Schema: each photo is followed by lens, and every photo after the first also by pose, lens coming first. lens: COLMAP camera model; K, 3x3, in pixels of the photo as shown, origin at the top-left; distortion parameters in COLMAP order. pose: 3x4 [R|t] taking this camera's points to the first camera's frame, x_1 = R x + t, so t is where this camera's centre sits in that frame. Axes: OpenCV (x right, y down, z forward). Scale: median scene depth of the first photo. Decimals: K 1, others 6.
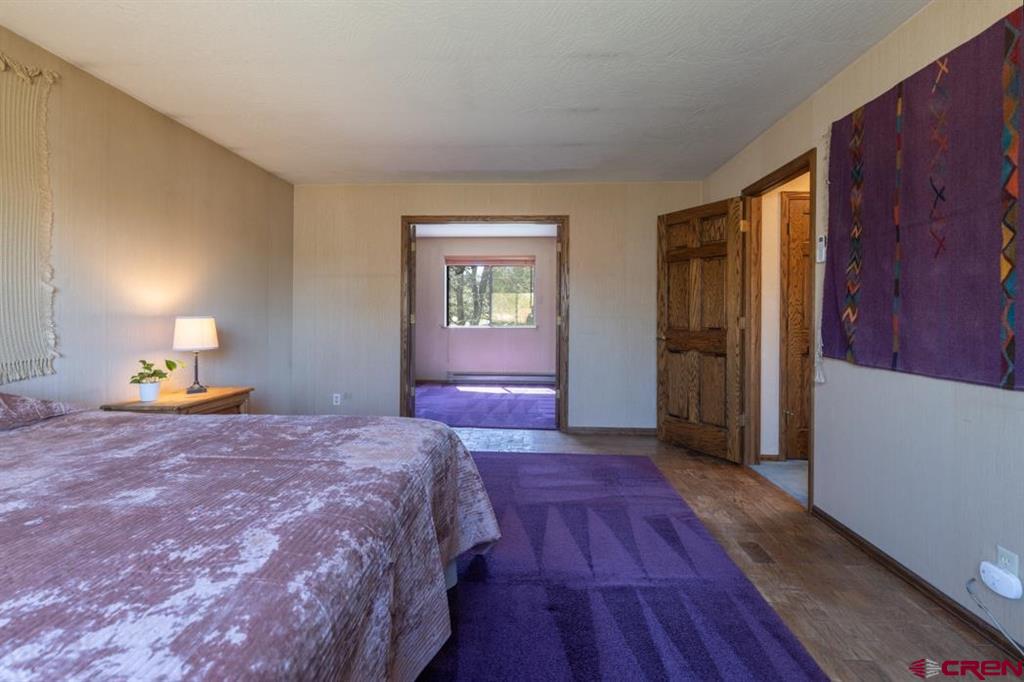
lens RADIAL K [[469.1, 0, 511.7], [0, 469.1, 316.4], [0, 0, 1]] dist [0.001003, -0.000132]
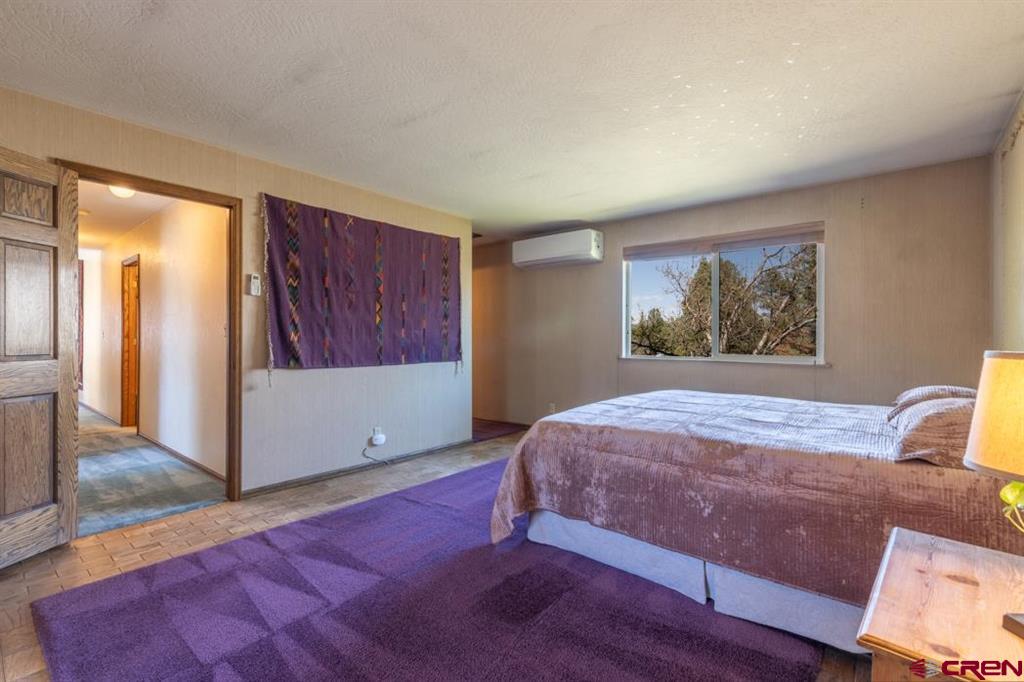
lens RADIAL K [[462.4, 0, 508.9], [0, 462.4, 340.2], [0, 0, 1]] dist [-0.000406, -0.000740]
pose [[-0.789617, -0.010279, 0.613514, -0.749726], [-0.007320, 0.999946, 0.007331, -0.007987], [-0.613556, 0.001297, -0.789650, 1.776178]]
